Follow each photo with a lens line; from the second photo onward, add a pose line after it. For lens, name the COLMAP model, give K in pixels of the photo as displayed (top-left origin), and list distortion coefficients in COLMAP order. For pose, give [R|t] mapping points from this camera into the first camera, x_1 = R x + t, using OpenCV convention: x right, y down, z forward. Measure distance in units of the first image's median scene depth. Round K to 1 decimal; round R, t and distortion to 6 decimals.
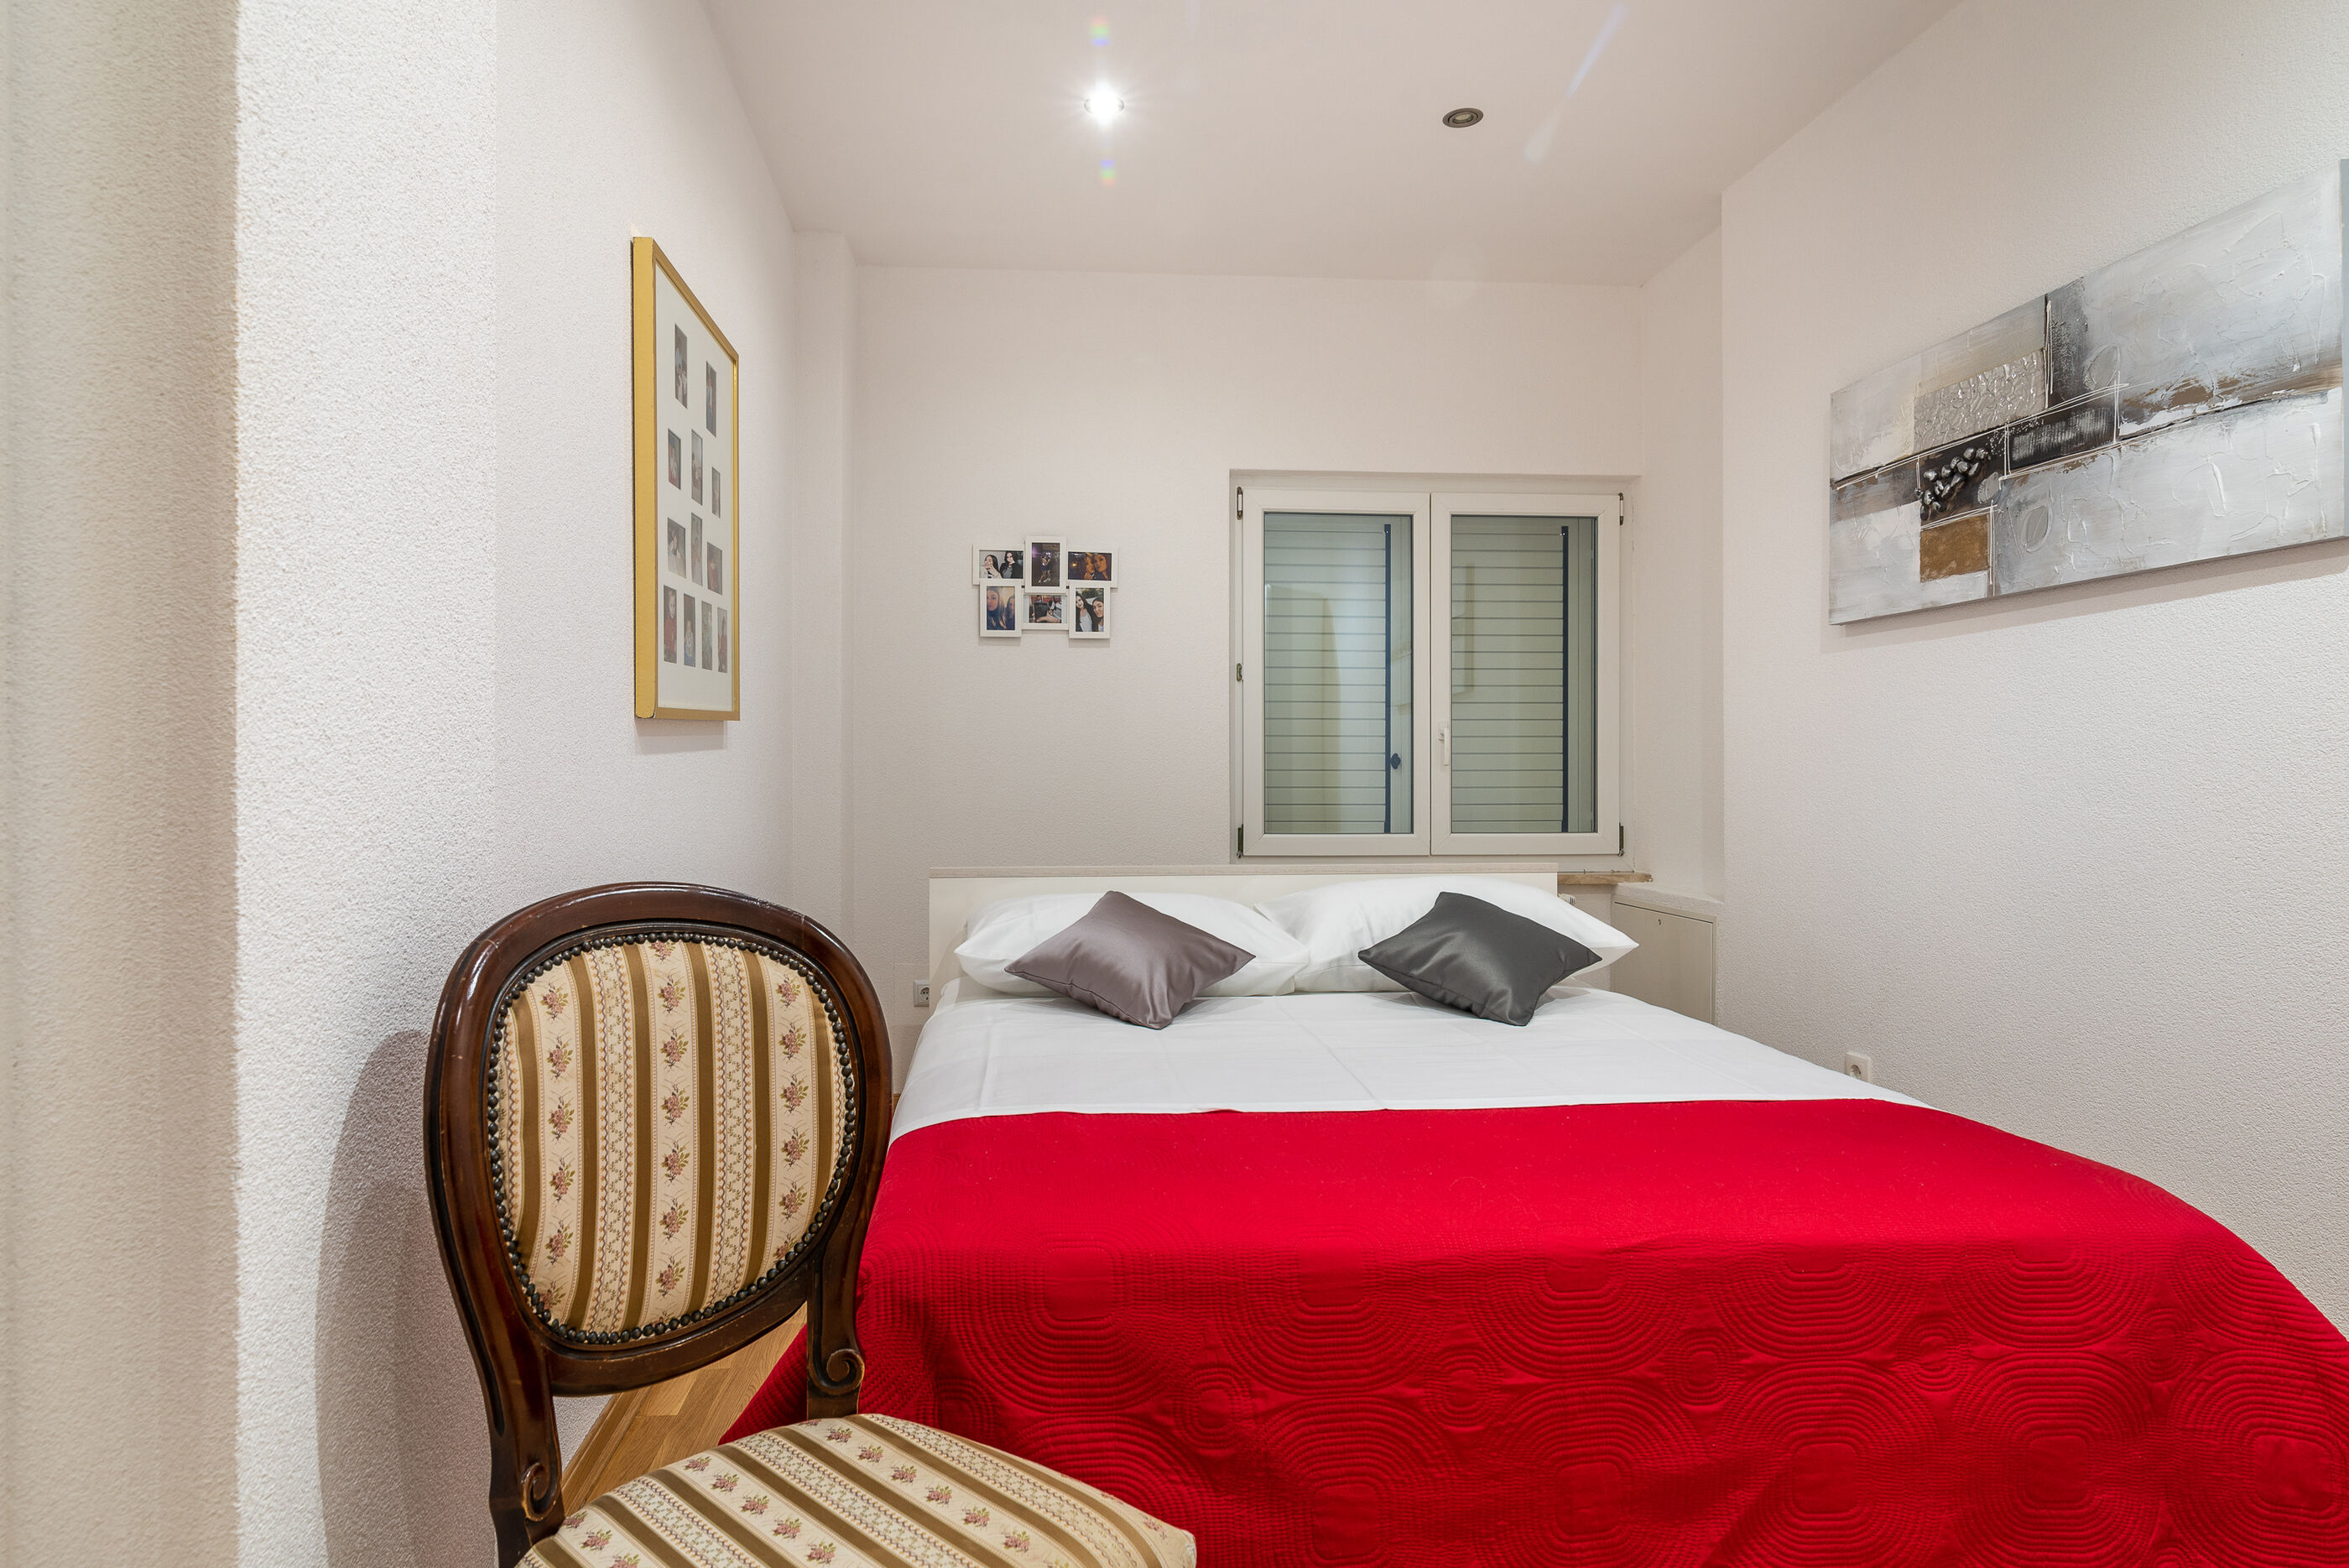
lens RADIAL K [[1347.7, 0, 1248.7], [0, 1347.7, 774.6], [0, 0, 1]] dist [0.003612, -0.003974]
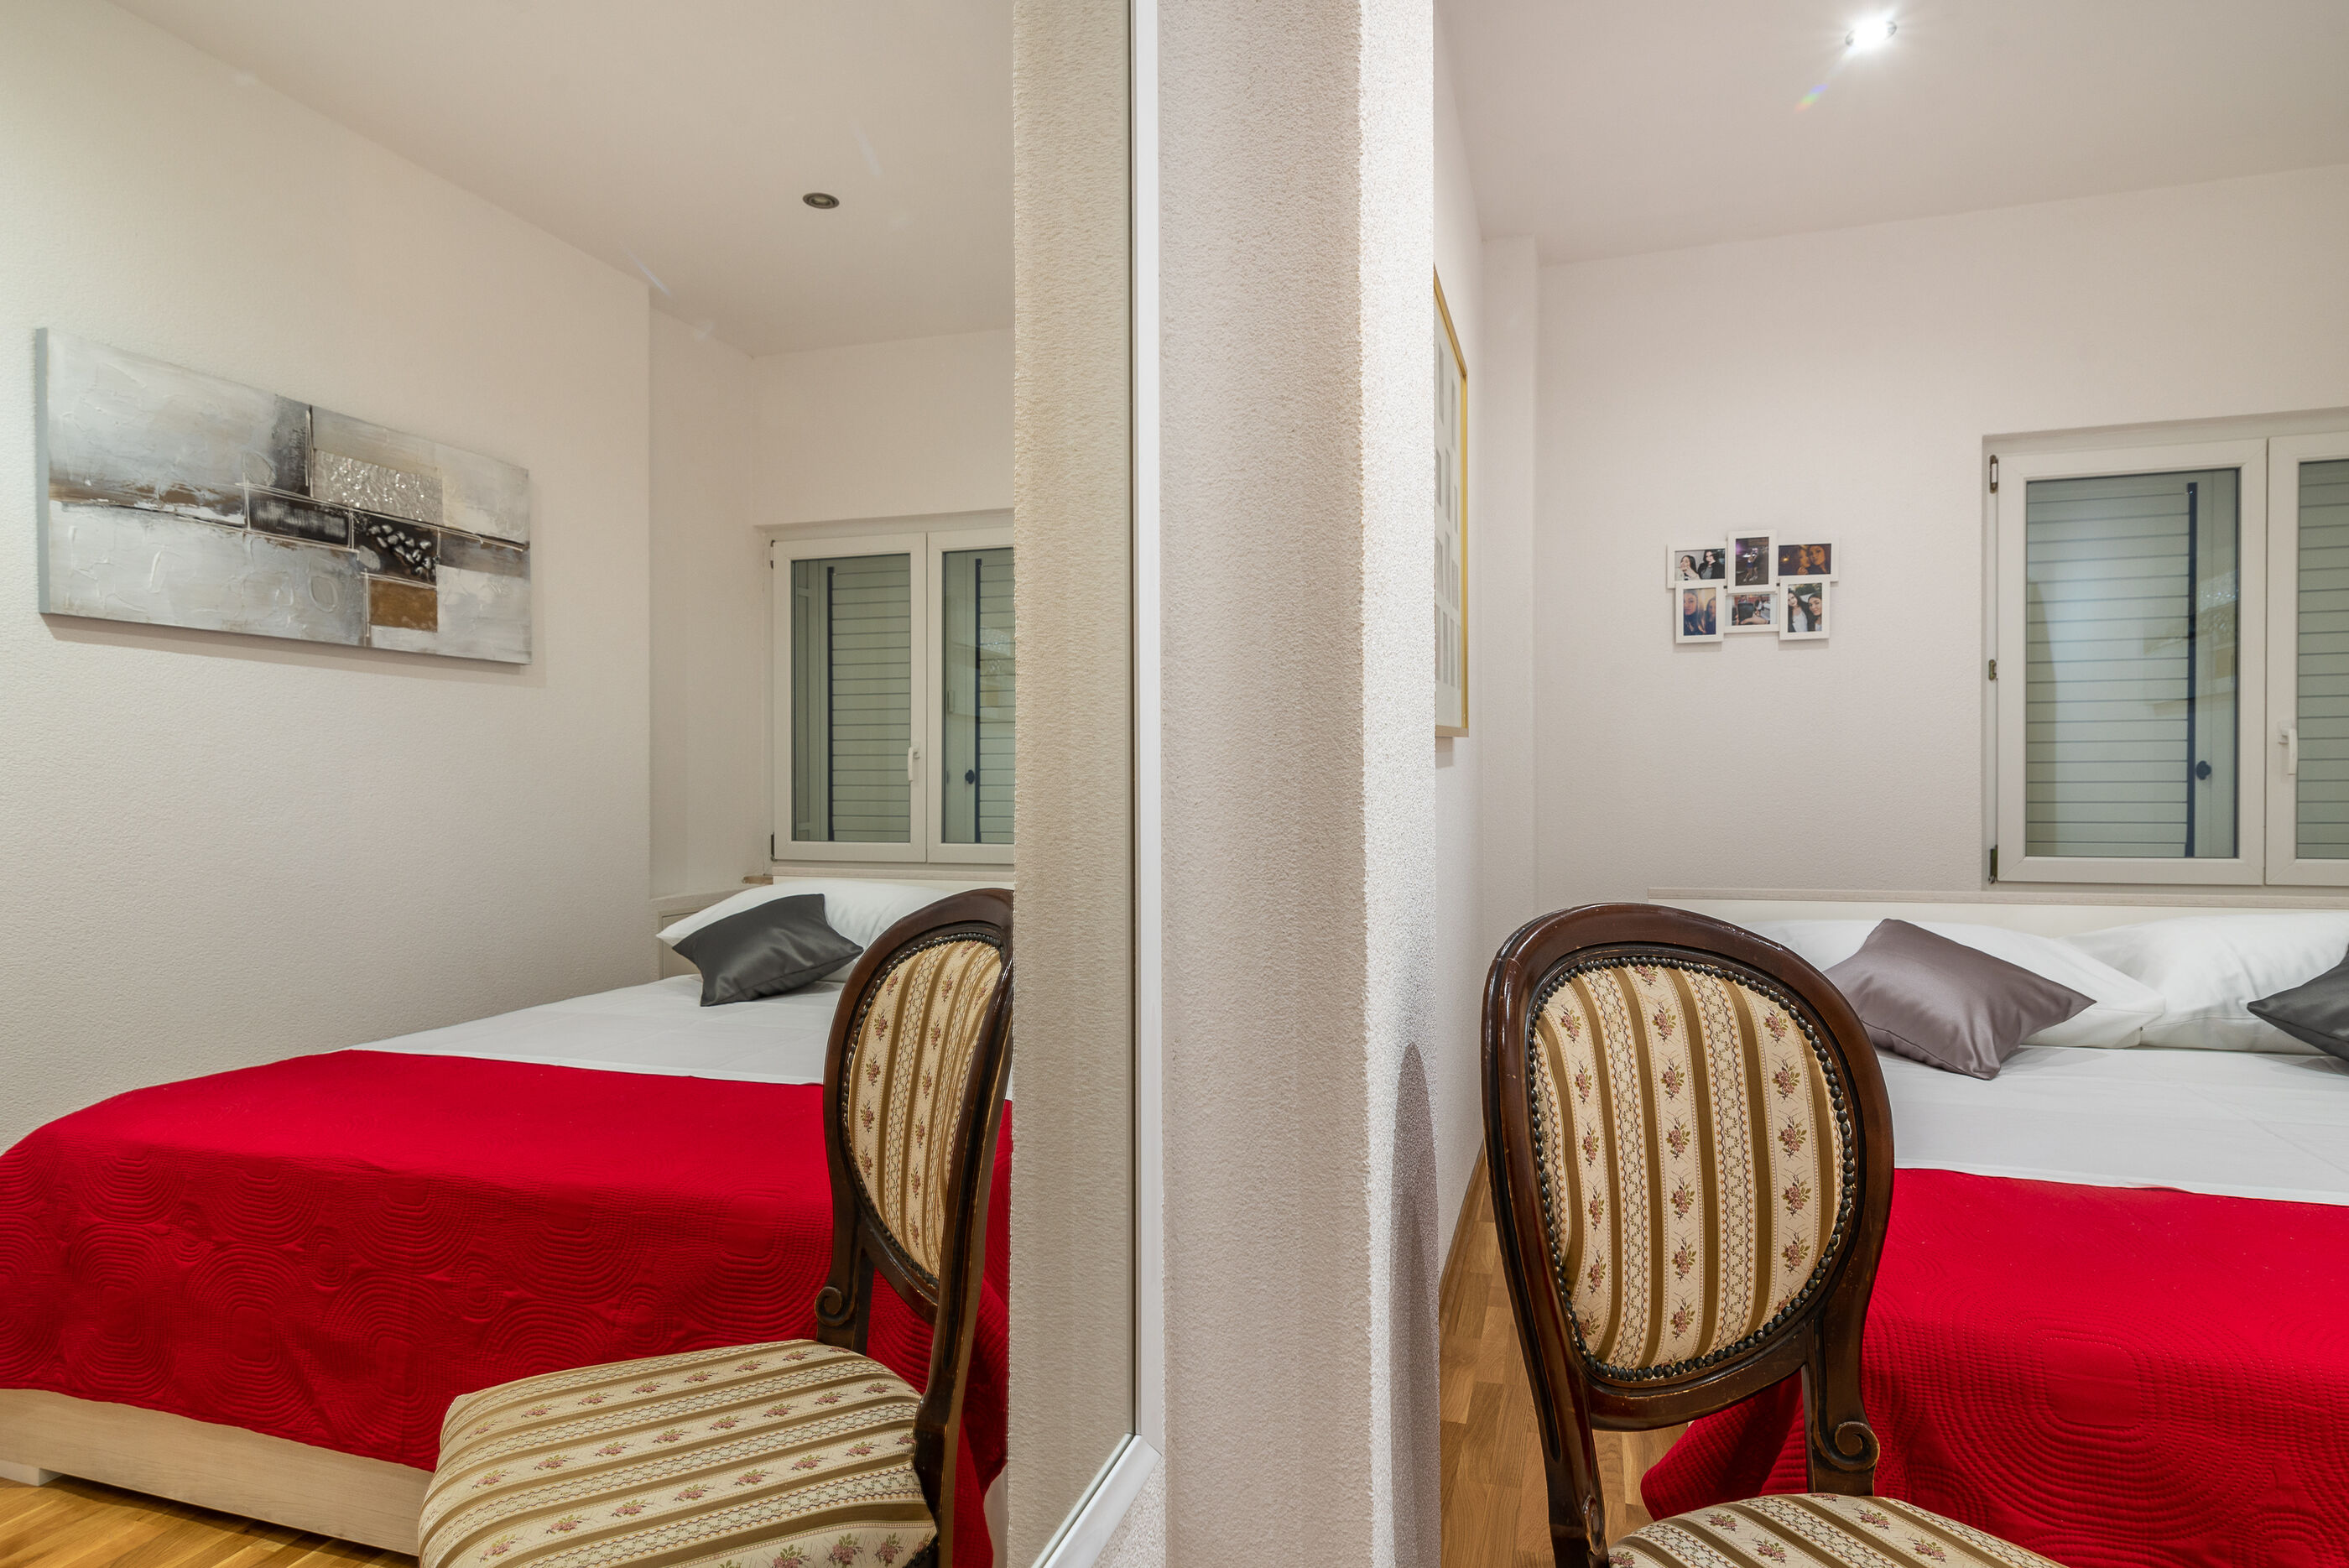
lens RADIAL K [[1334.4, 0, 1169.7], [0, 1334.4, 820.6], [0, 0, 1]] dist [-0.000359, -0.002612]
pose [[0.919691, 0.002691, -0.392633, -0.369804], [0.006252, 0.999749, 0.021495, -0.001377], [0.392592, -0.022224, 0.919444, 0.001282]]
